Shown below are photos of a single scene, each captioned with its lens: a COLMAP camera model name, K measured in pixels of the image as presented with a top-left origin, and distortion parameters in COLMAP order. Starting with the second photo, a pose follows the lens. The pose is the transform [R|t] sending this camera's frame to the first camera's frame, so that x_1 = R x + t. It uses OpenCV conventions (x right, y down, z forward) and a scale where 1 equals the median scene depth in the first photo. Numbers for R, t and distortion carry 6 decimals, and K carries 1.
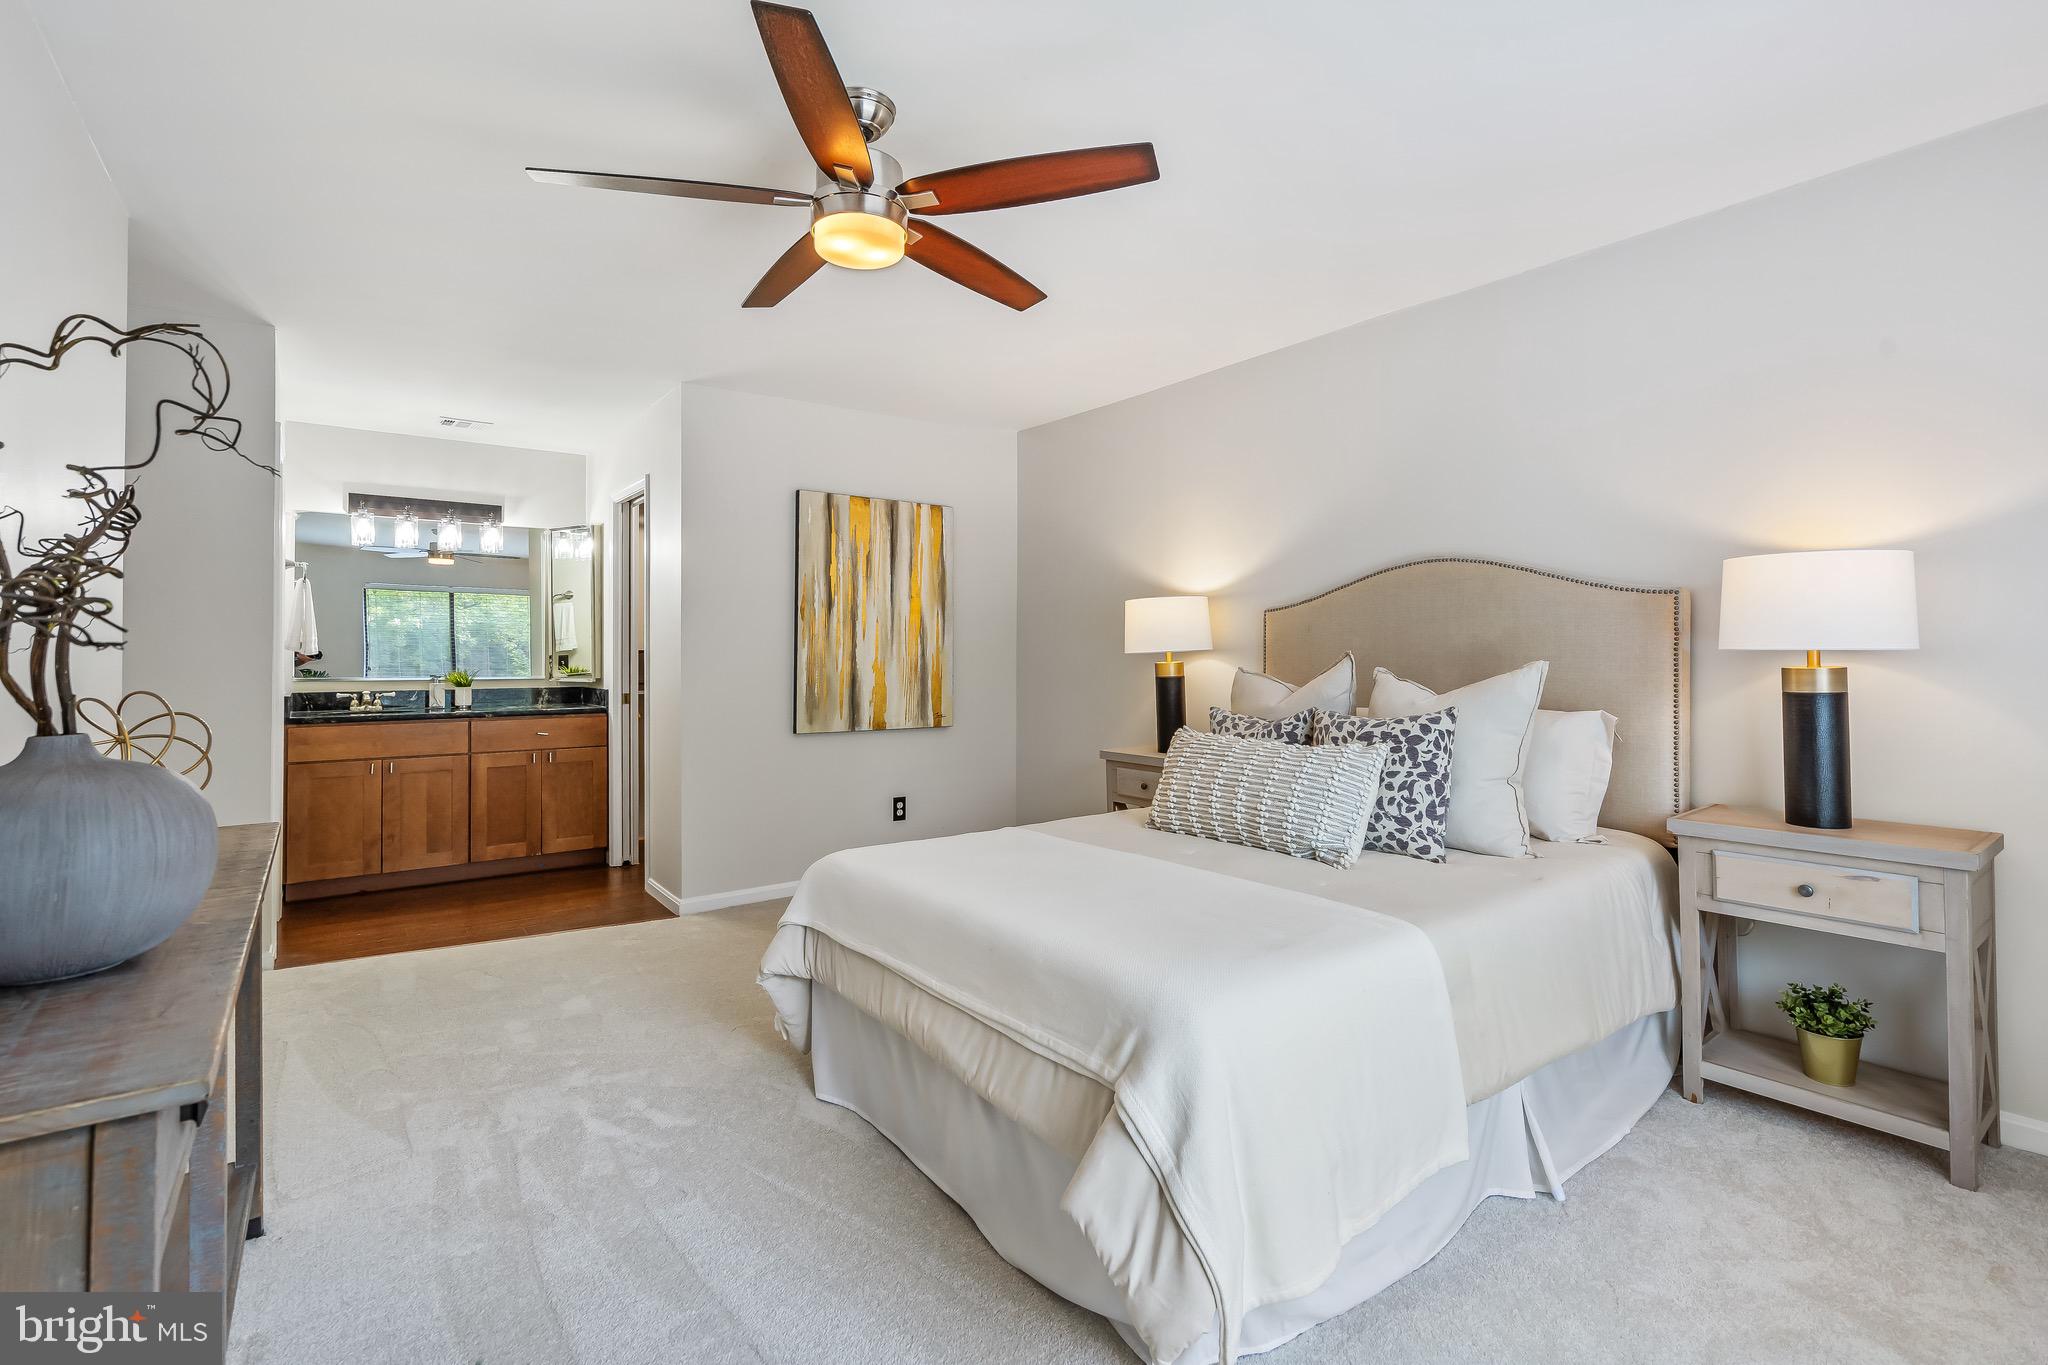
lens RADIAL K [[942.1, 0, 1014.0], [0, 942.1, 658.0], [0, 0, 1]] dist [-0.002958, 0.001410]
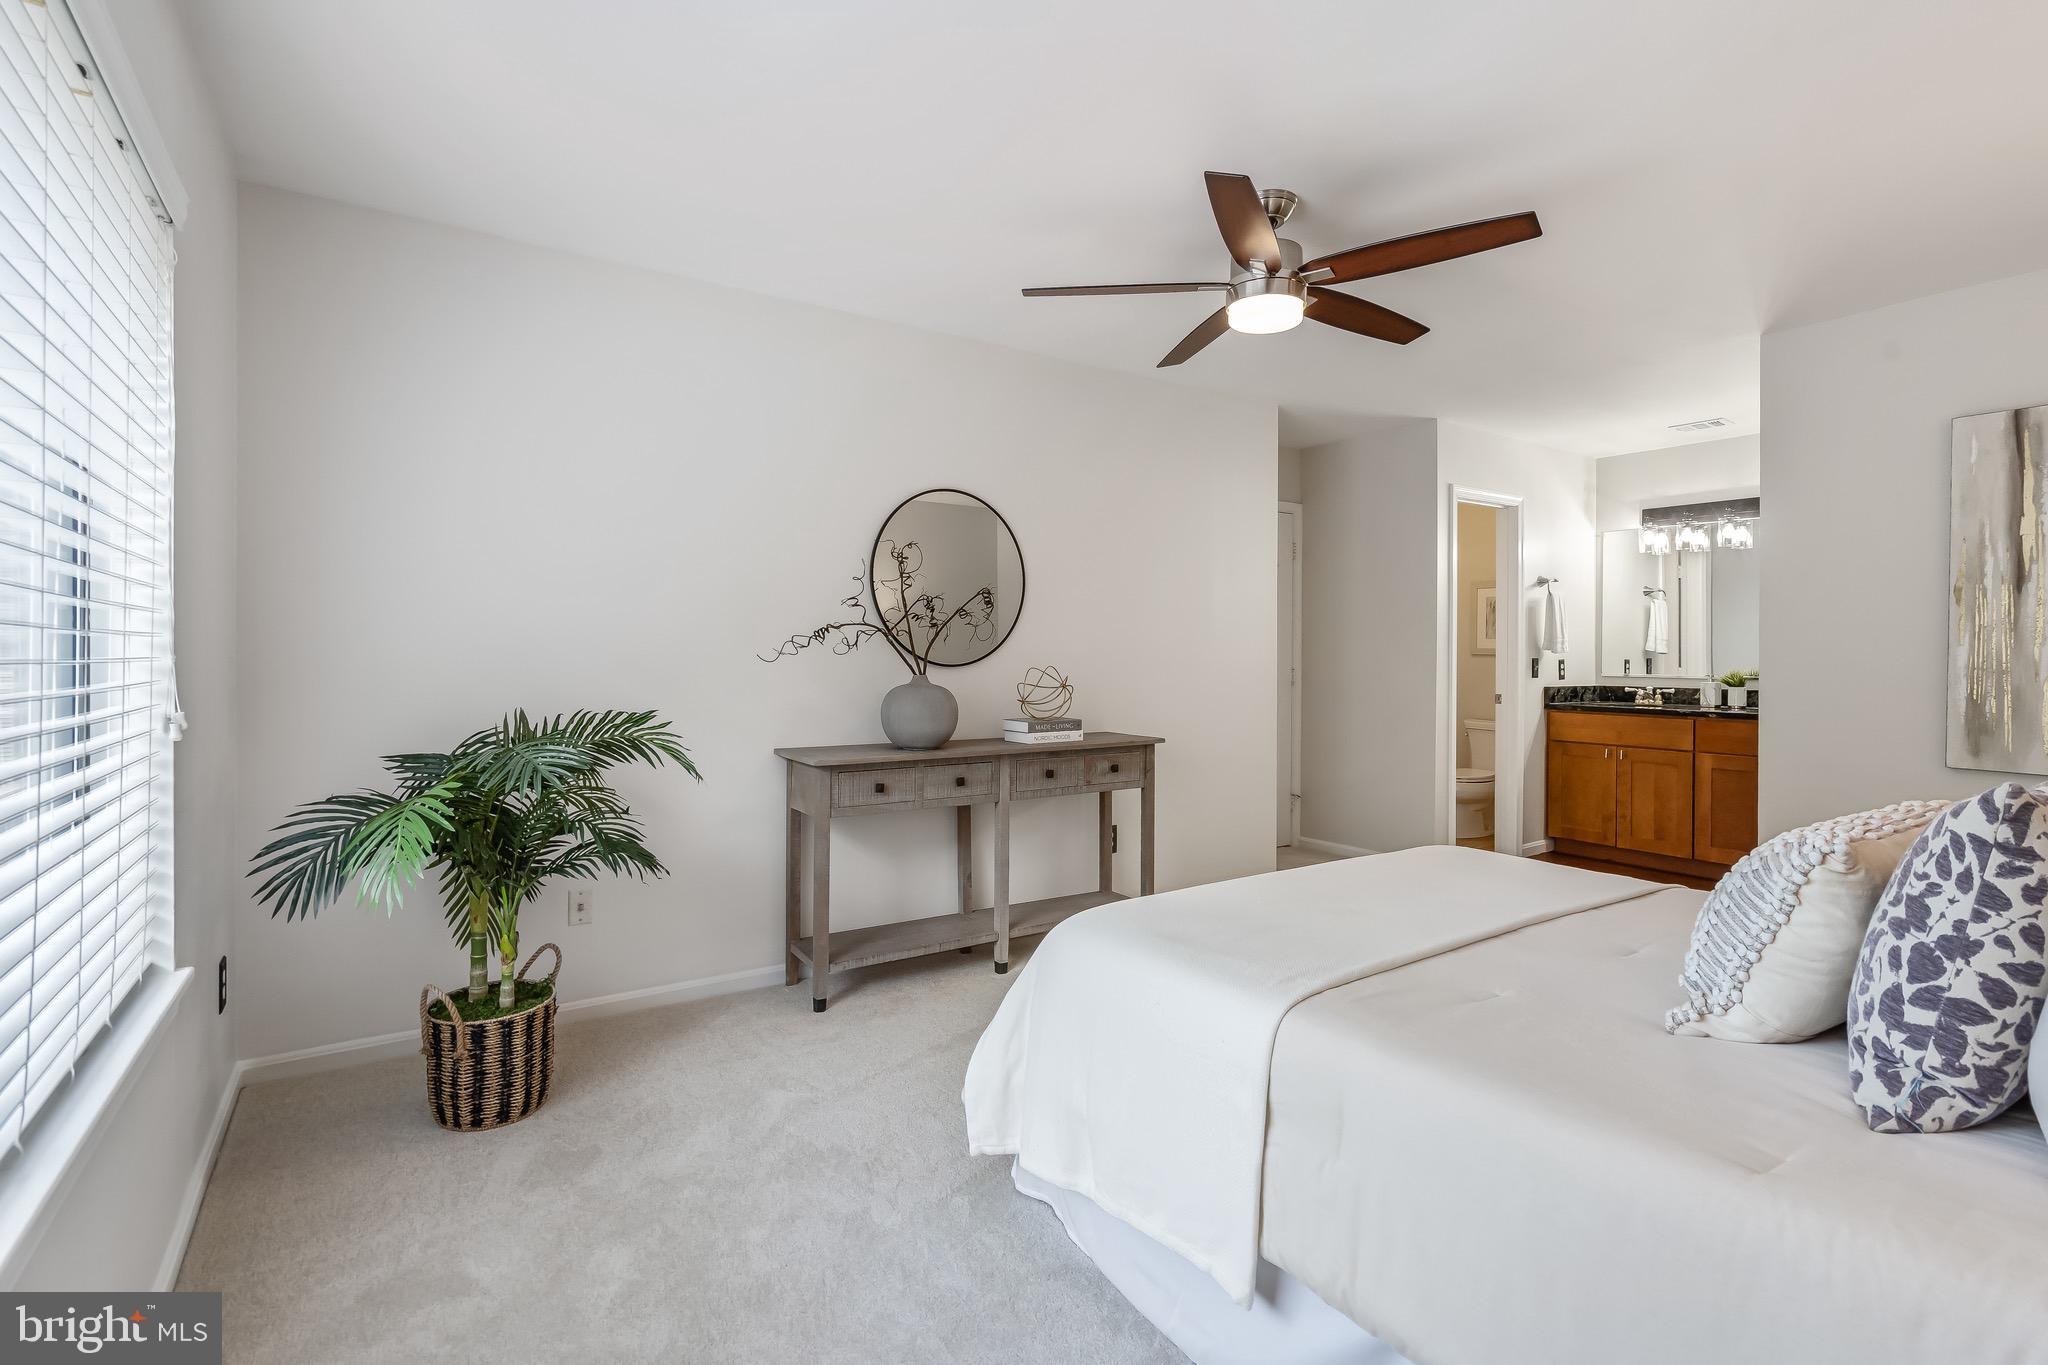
lens RADIAL K [[942.1, 0, 1010.0], [0, 942.1, 642.8], [0, 0, 1]] dist [-0.002958, 0.001410]
pose [[-0.049750, -0.009341, -0.998718, 0.489383], [-0.007971, 0.999928, -0.008955, -0.000626], [0.998730, 0.007516, -0.049821, 0.327615]]
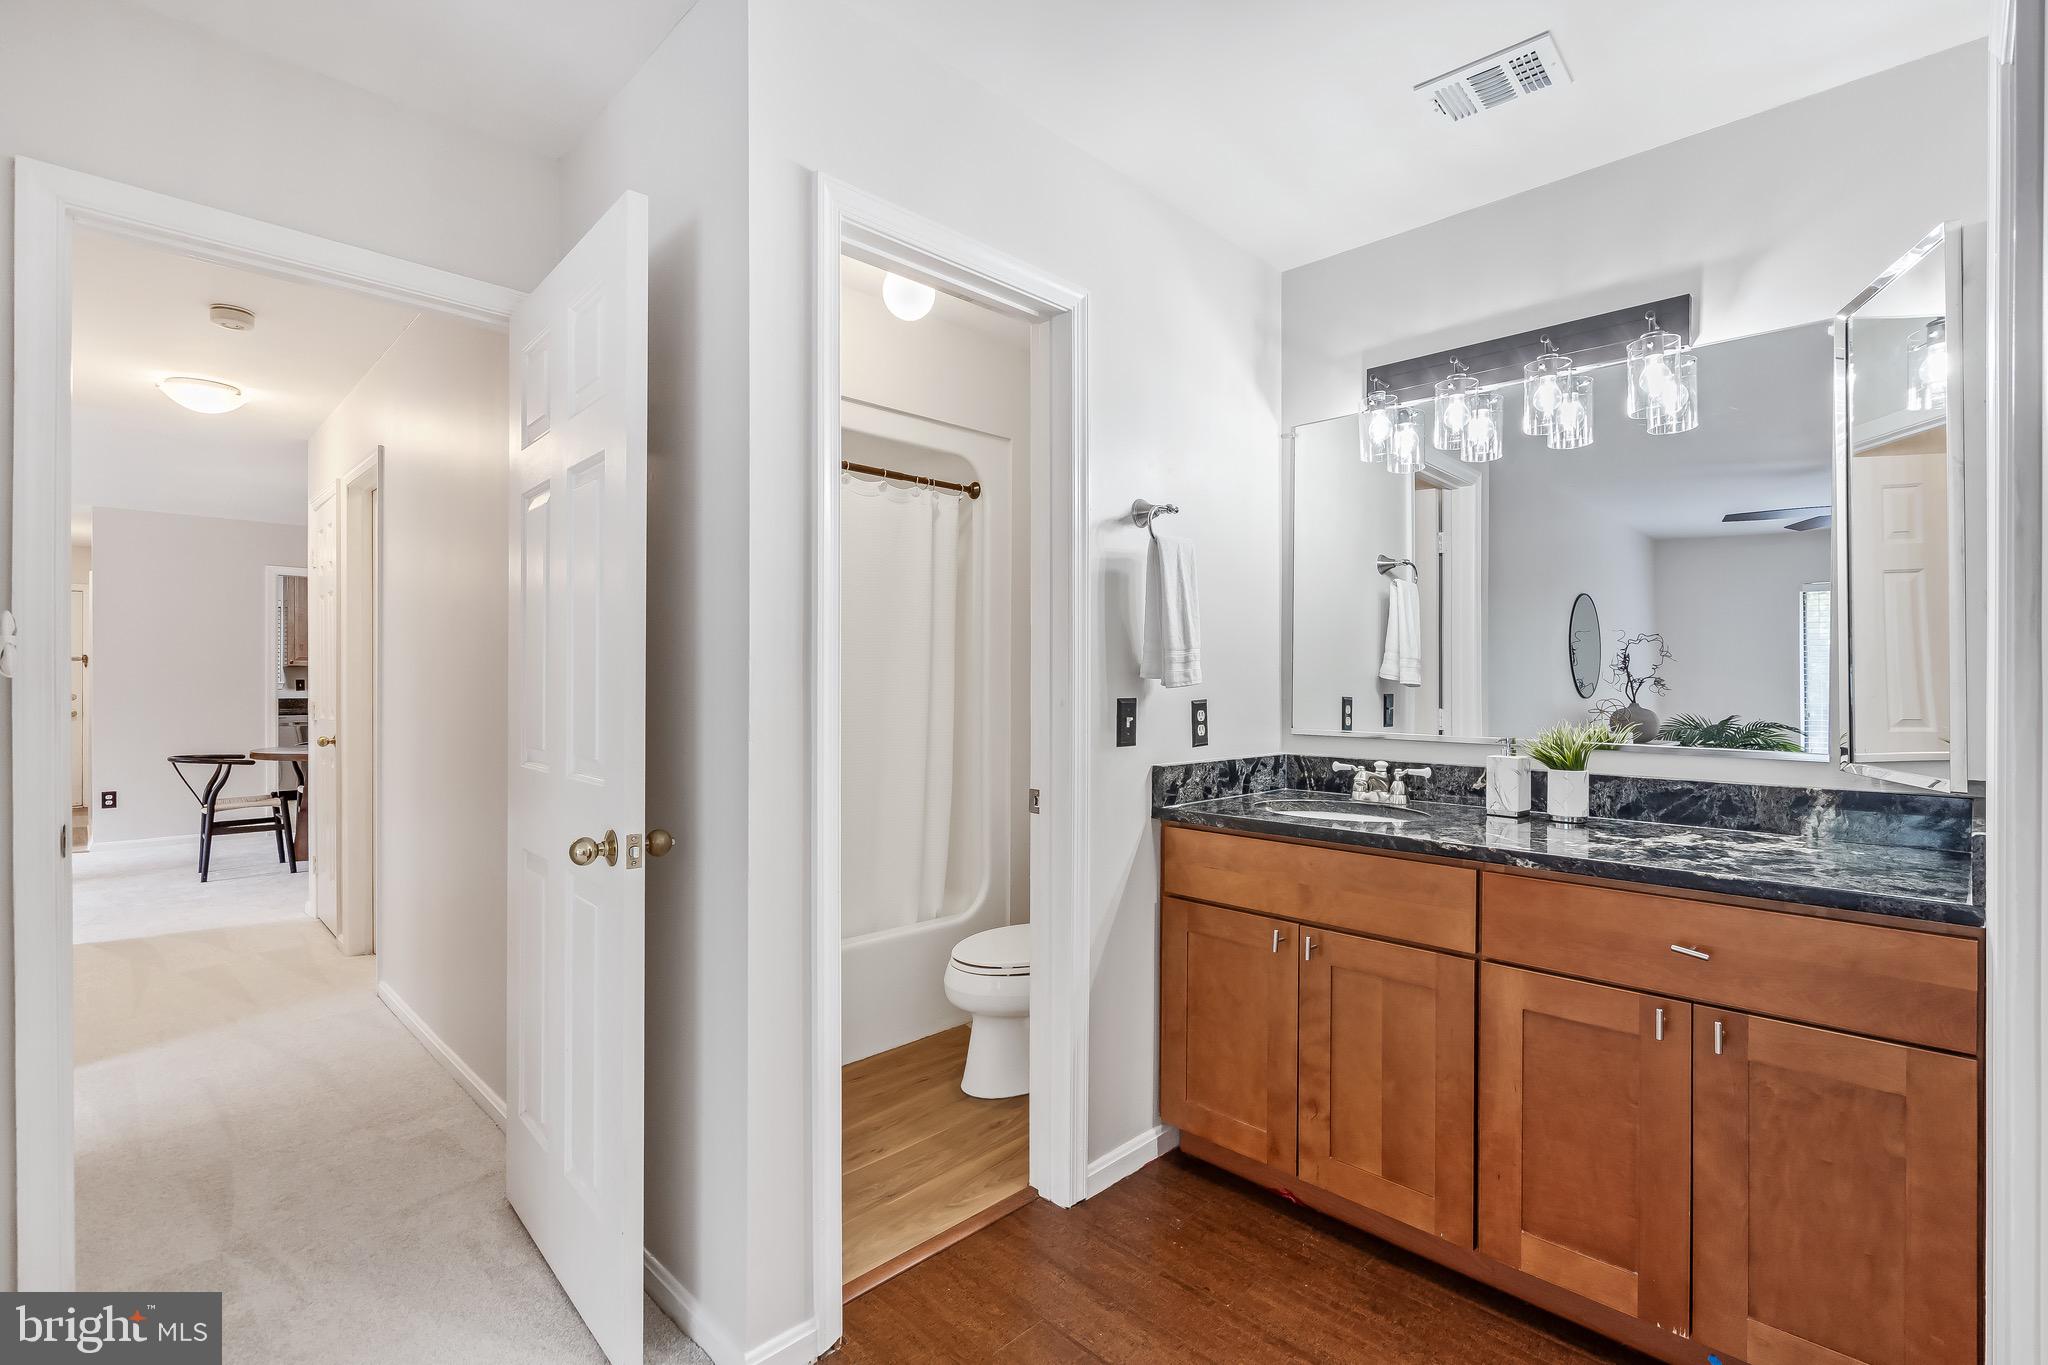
lens RADIAL K [[942.1, 0, 1001.6], [0, 942.1, 671.0], [0, 0, 1]] dist [-0.002958, 0.001410]
pose [[0.132955, -0.011144, -0.991059, -0.245891], [-0.006244, 0.999908, -0.012081, -0.005094], [0.991102, 0.007794, 0.132873, 0.796398]]
